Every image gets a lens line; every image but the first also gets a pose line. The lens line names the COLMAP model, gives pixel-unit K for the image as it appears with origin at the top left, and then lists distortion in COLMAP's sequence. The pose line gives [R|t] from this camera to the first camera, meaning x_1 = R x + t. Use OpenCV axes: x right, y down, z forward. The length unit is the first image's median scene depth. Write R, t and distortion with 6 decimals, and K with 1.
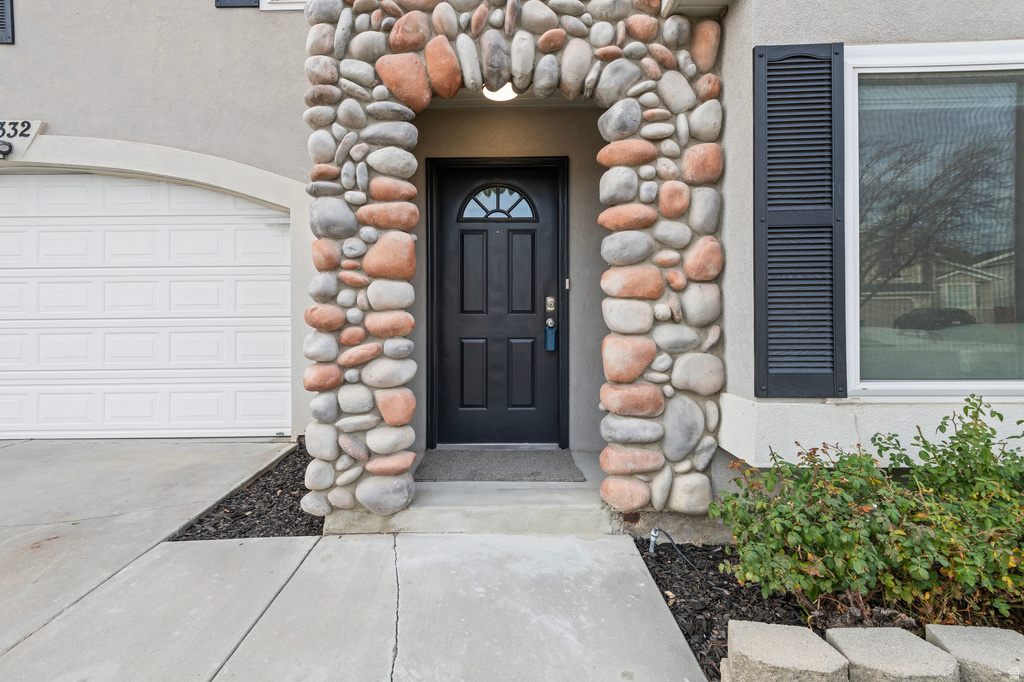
lens RADIAL K [[473.1, 0, 514.8], [0, 473.1, 347.9], [0, 0, 1]] dist [0.027590, -0.000318]
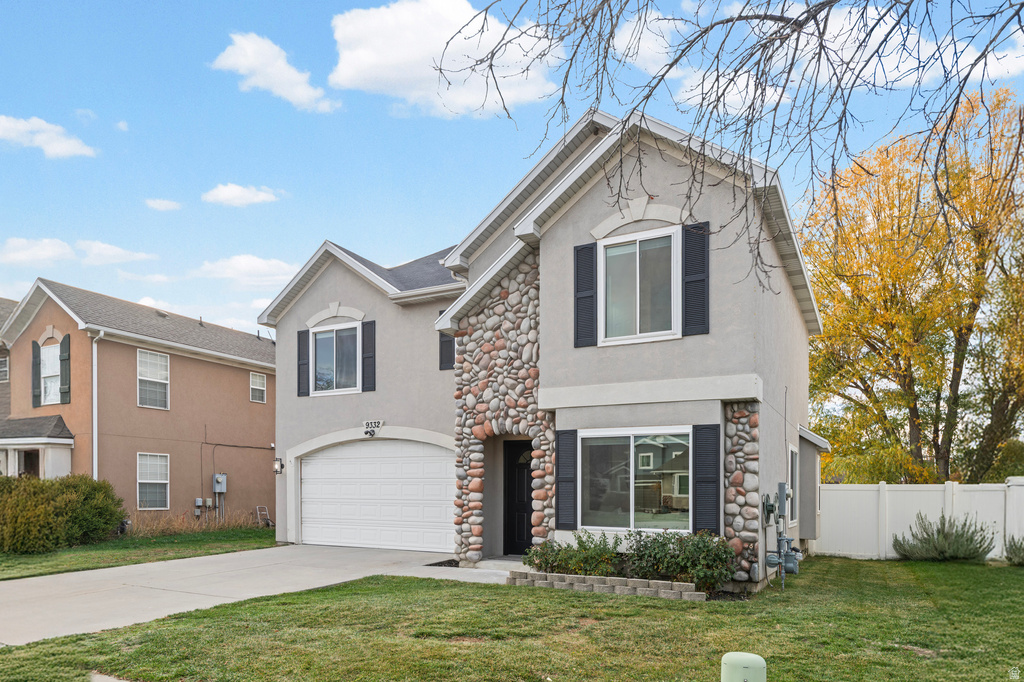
lens RADIAL K [[725.3, 0, 477.2], [0, 725.3, 476.1], [0, 0, 1]] dist [0.033419, -0.000890]
pose [[0.857759, -0.004248, -0.514035, 2.407216], [0.002565, 0.999989, -0.003983, -0.240172], [0.514046, 0.002098, 0.857760, -3.419638]]
